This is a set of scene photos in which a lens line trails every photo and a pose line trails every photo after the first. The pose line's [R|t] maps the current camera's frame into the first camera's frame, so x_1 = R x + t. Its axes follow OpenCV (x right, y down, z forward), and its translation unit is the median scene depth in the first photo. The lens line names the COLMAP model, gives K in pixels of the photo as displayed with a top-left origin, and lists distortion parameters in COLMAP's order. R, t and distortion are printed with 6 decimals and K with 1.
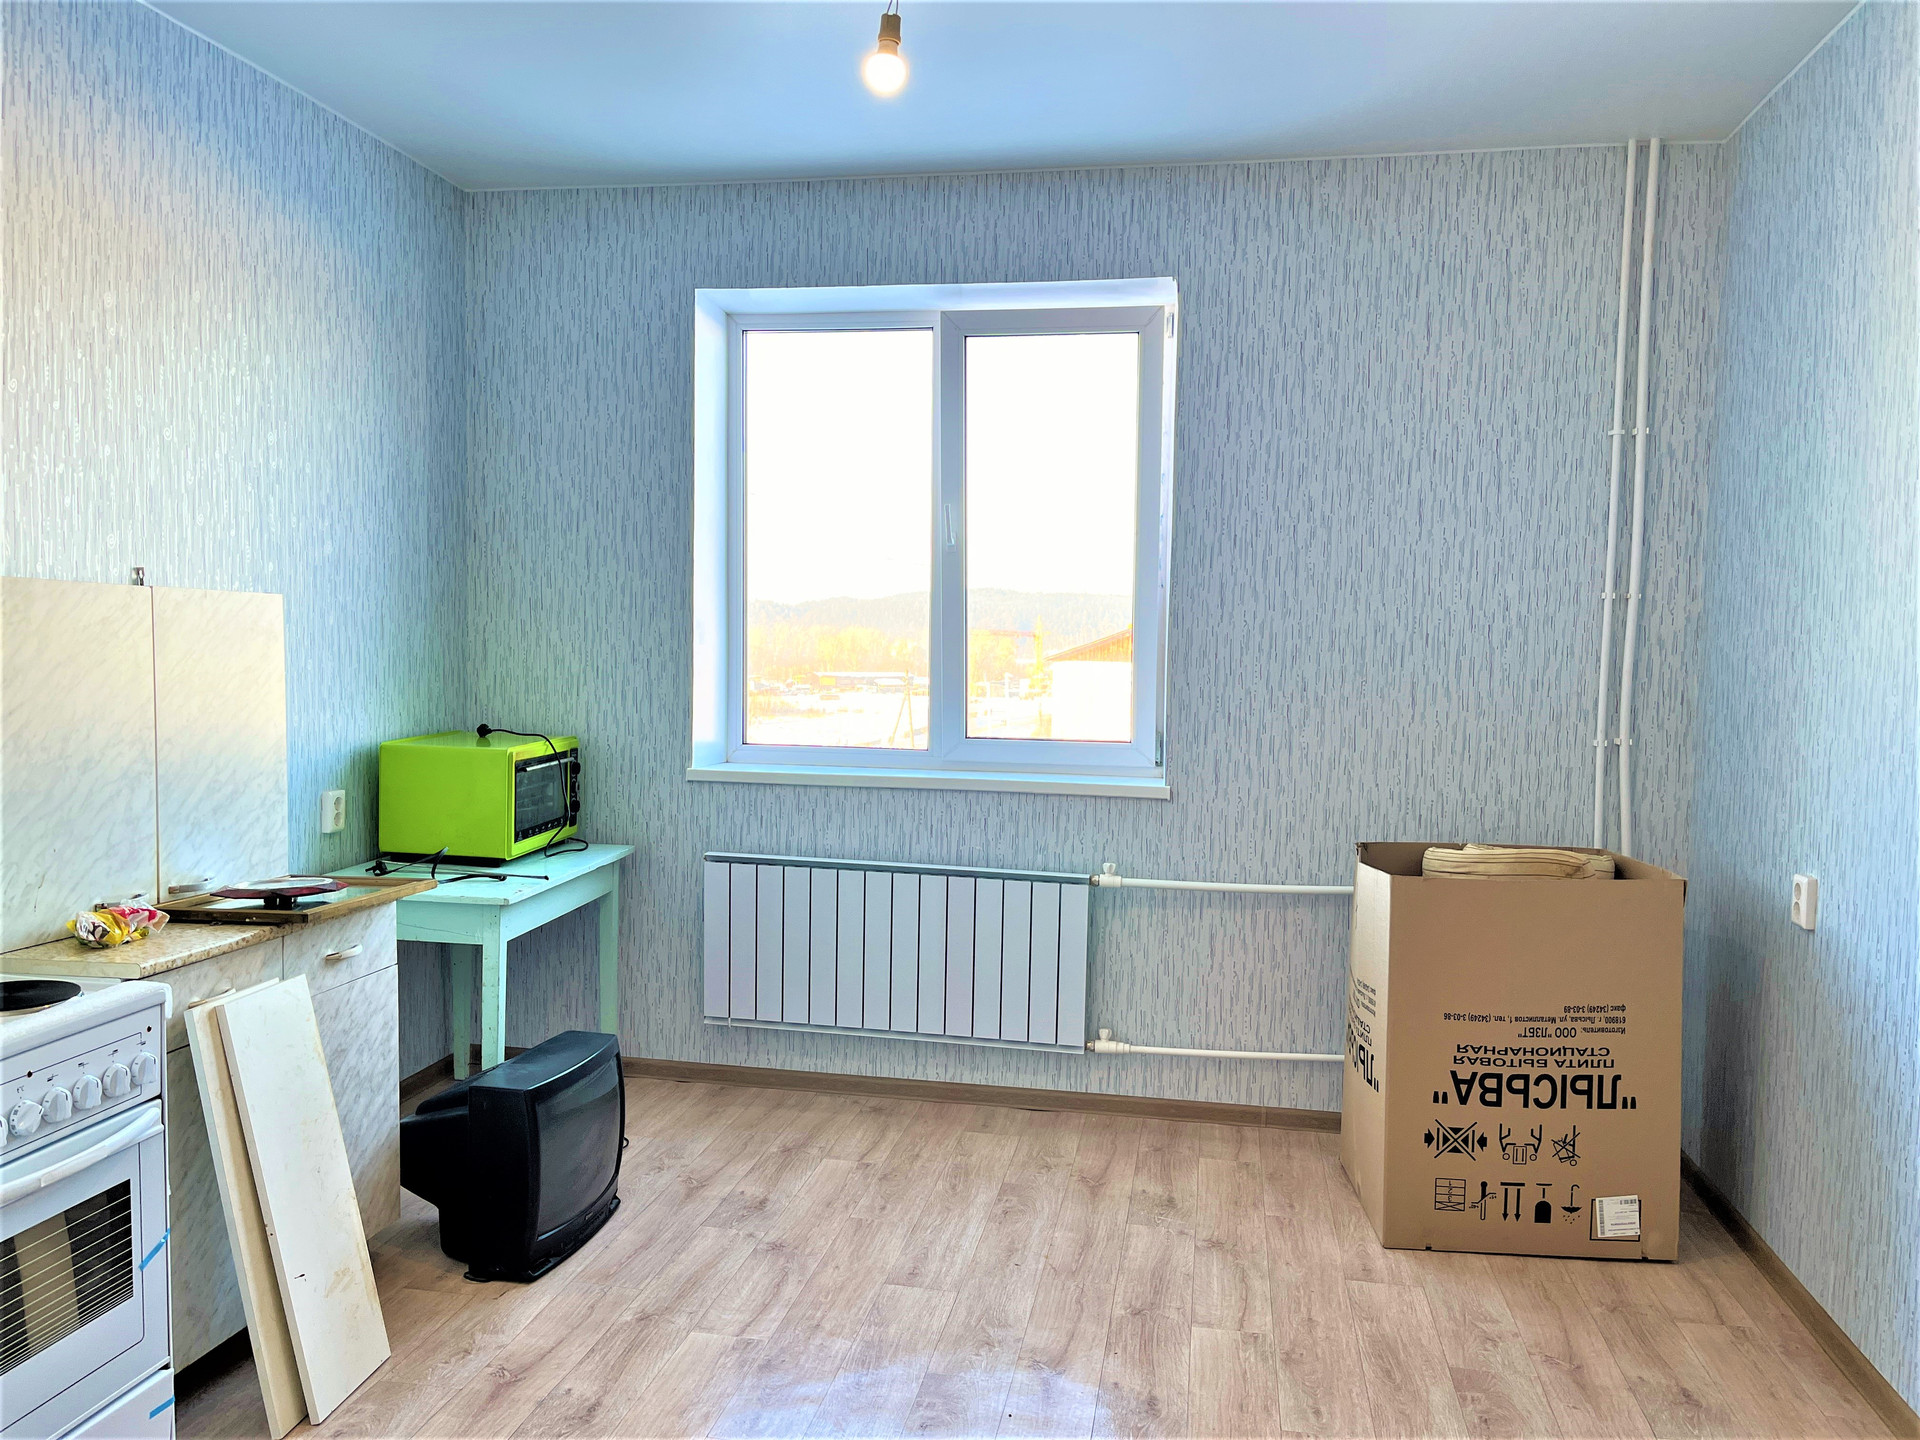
lens RADIAL K [[1440.7, 0, 945.2], [0, 1440.7, 732.6], [0, 0, 1]] dist [0.059132, -0.078918]
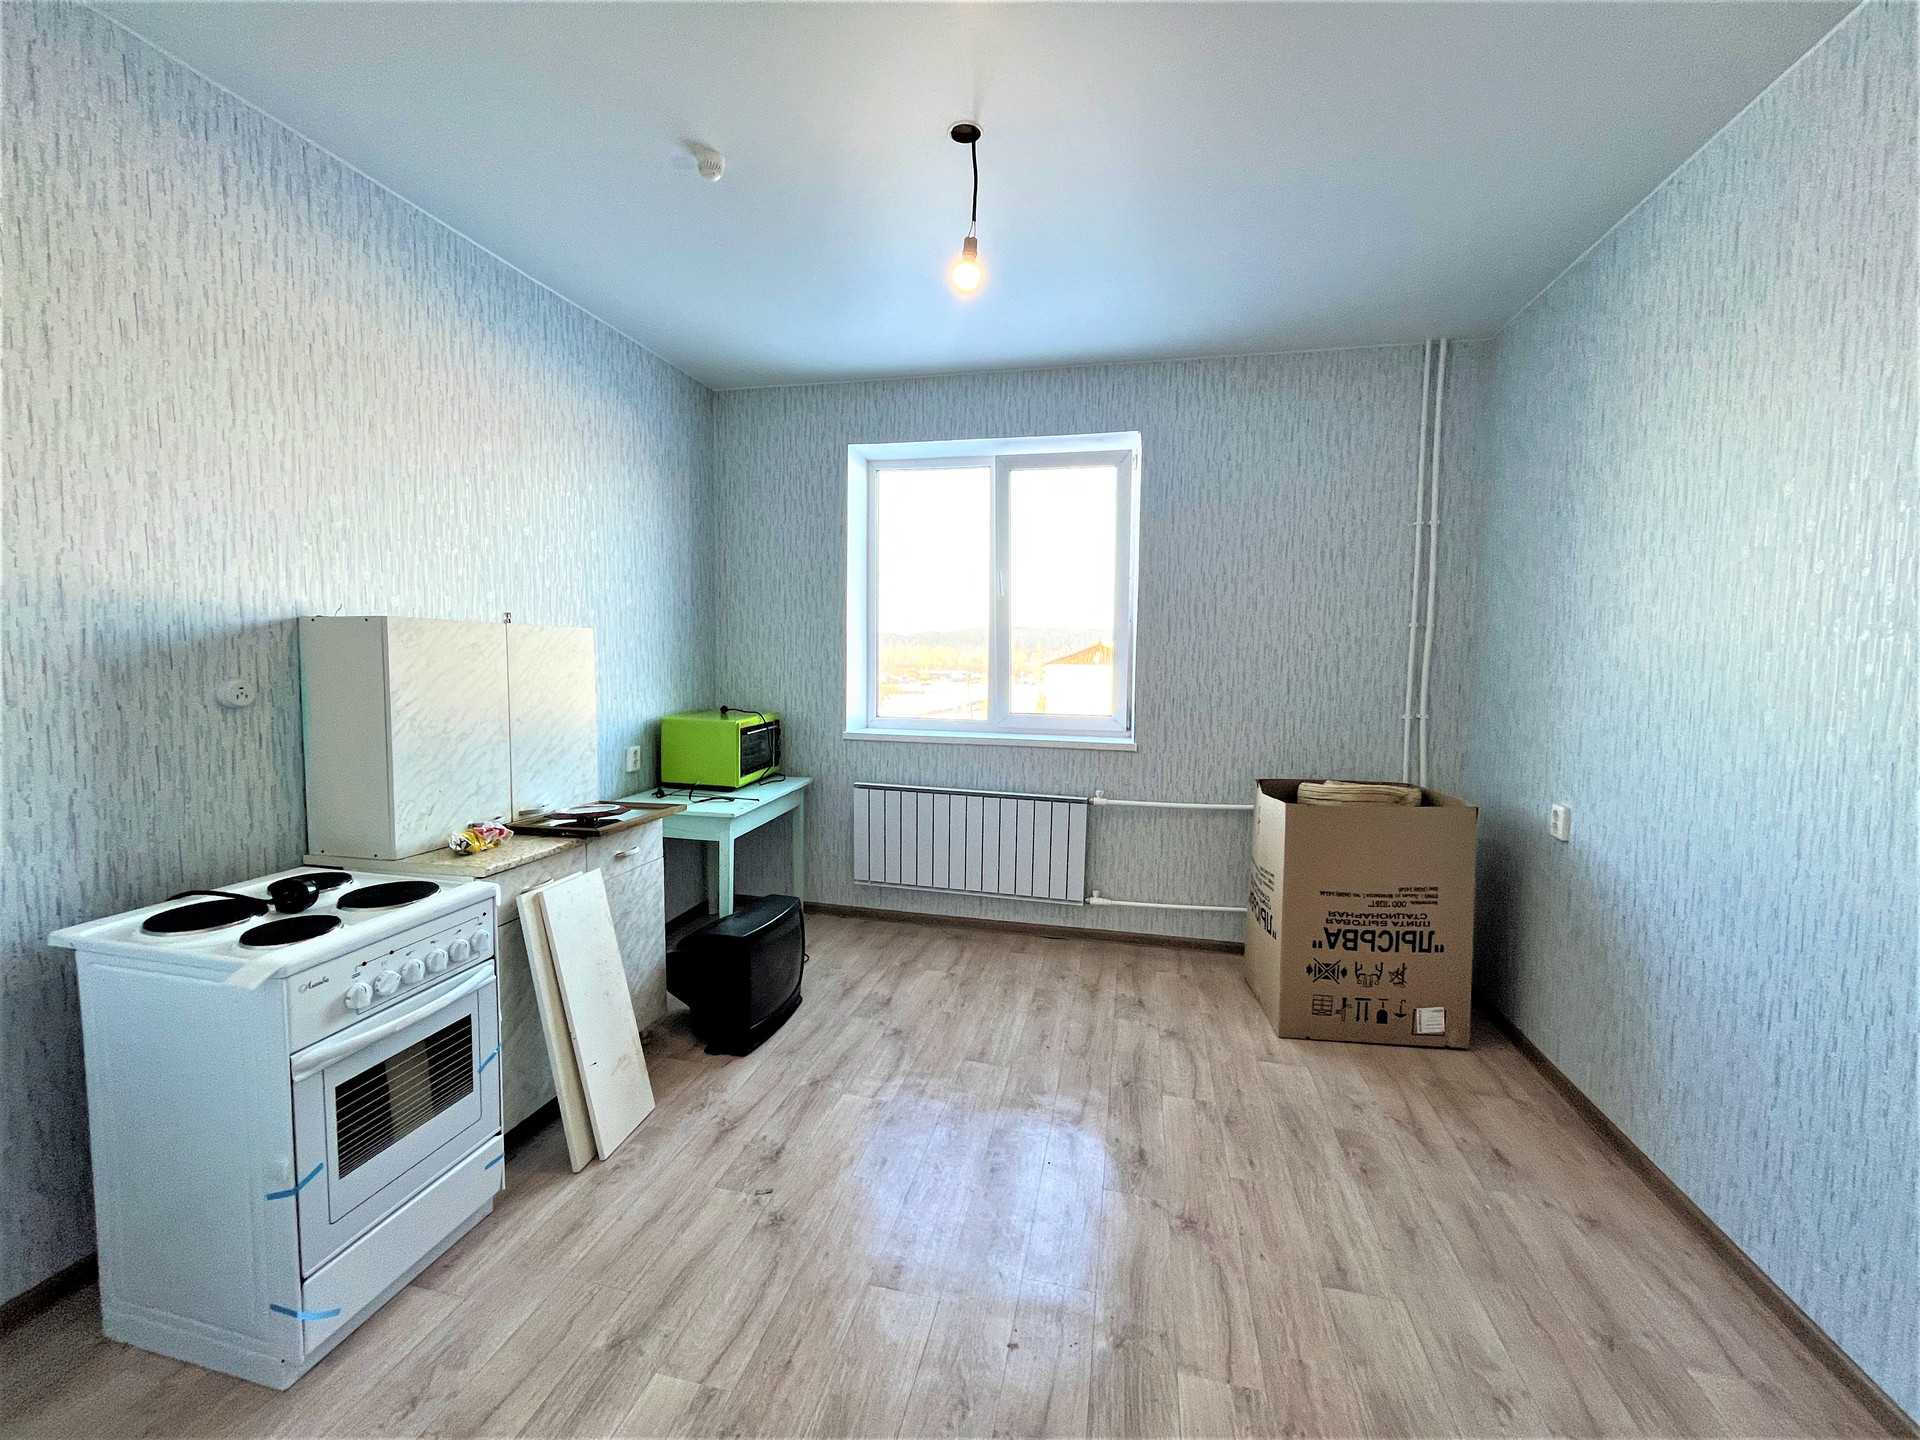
lens RADIAL K [[760.3, 0, 955.4], [0, 760.3, 710.0], [0, 0, 1]] dist [-0.005840, 0.000412]
pose [[0.999128, -0.001145, -0.041746, -0.014968], [0.001559, 0.999950, 0.009899, -0.010586], [0.041733, -0.009955, 0.999079, 0.153239]]
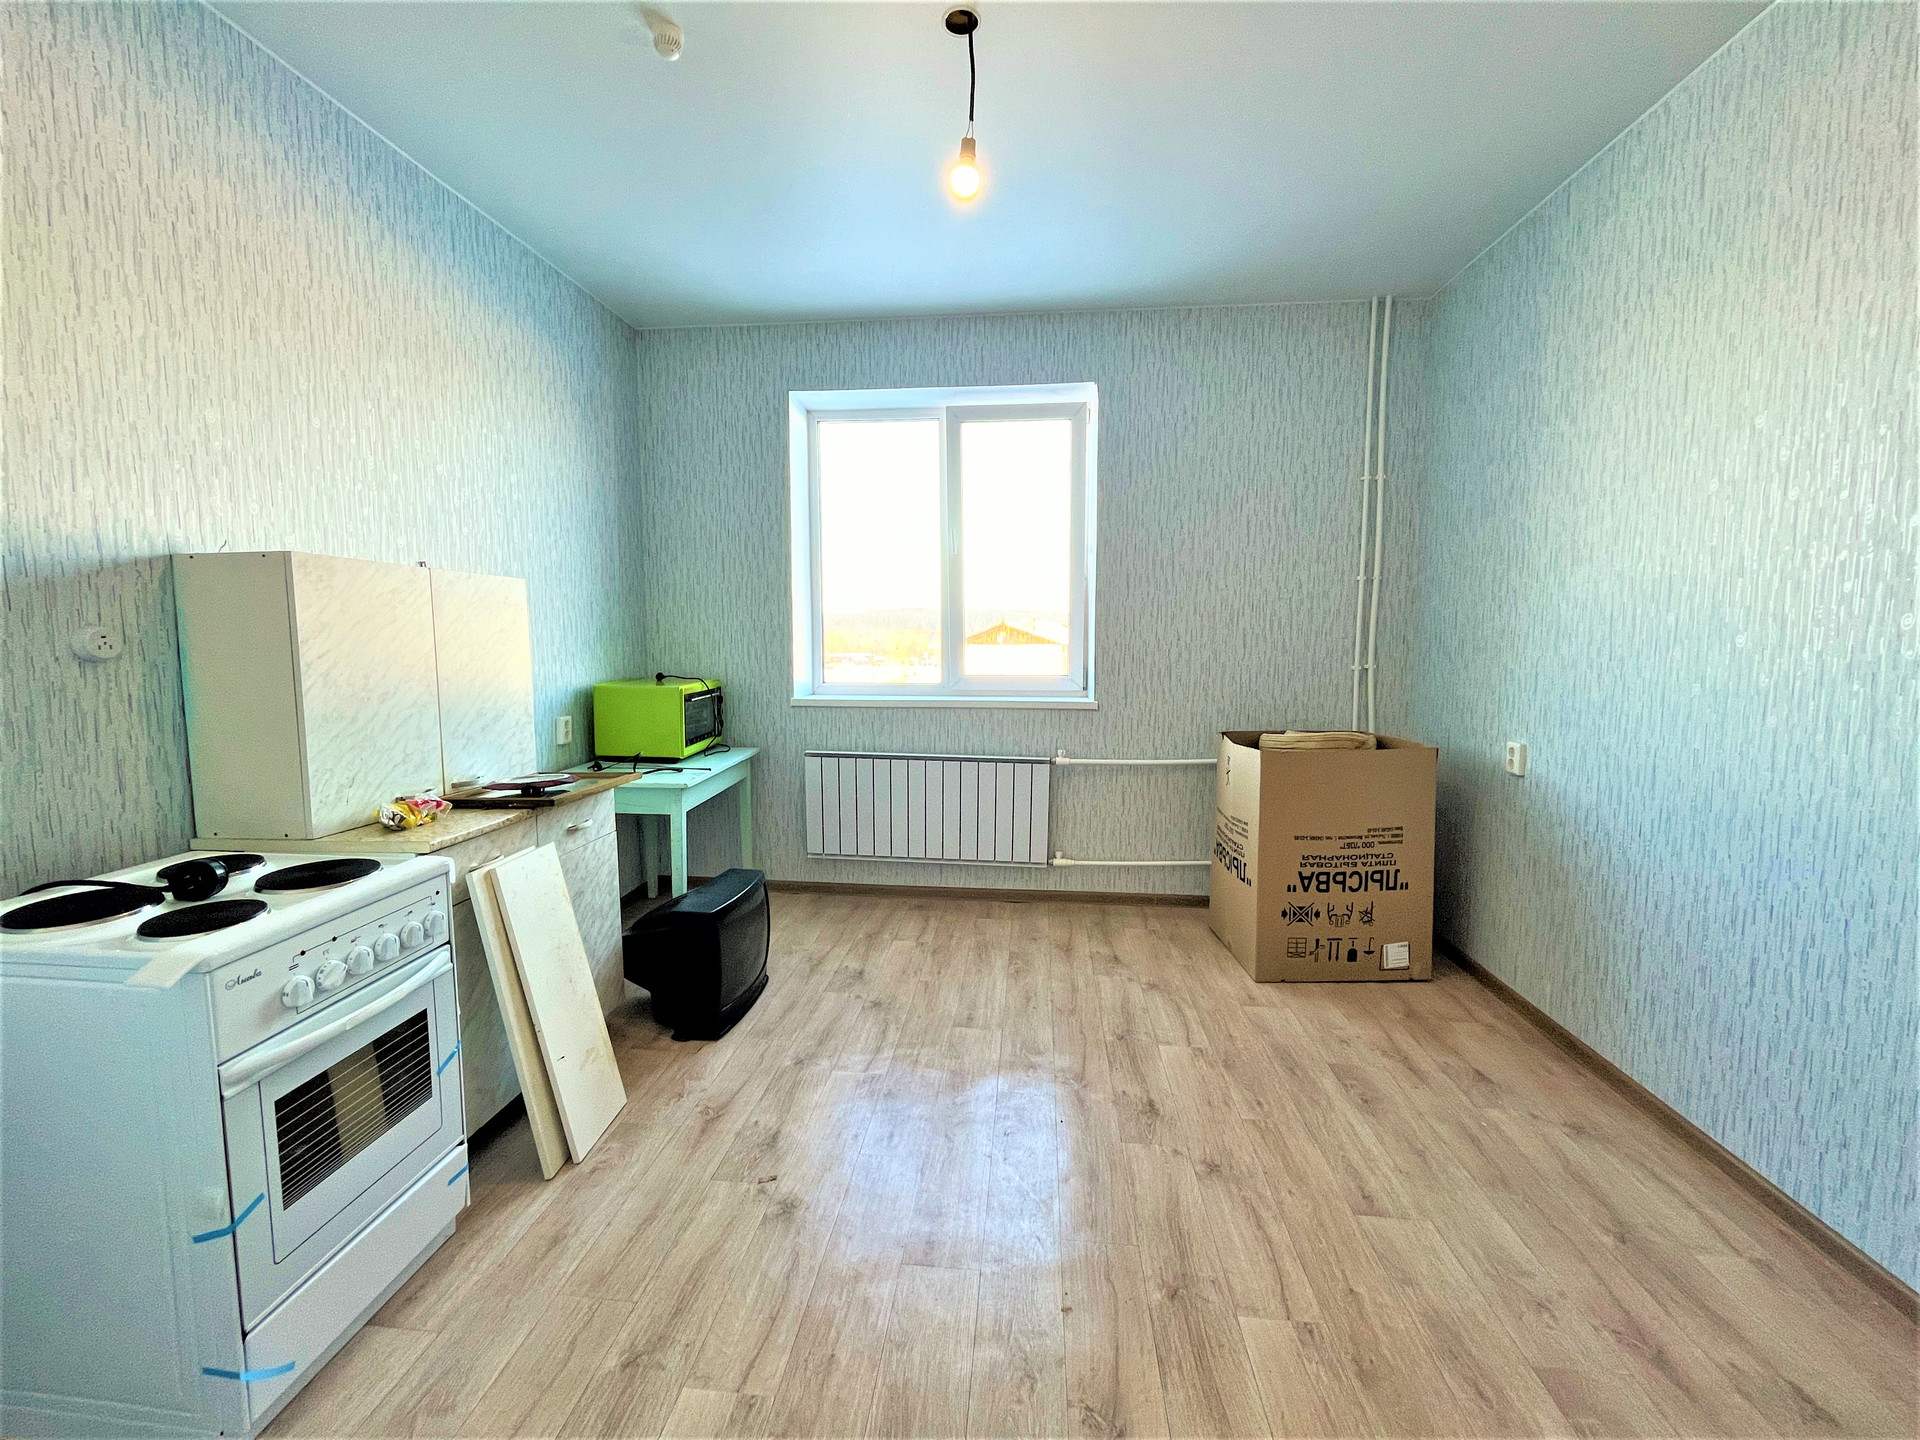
lens RADIAL K [[760.3, 0, 946.1], [0, 760.3, 711.0], [0, 0, 1]] dist [-0.005840, 0.000412]
pose [[0.996508, -0.025235, 0.079589, -0.092764], [0.022640, 0.999188, 0.033332, 0.018465], [-0.080366, -0.031414, 0.996270, 0.190729]]
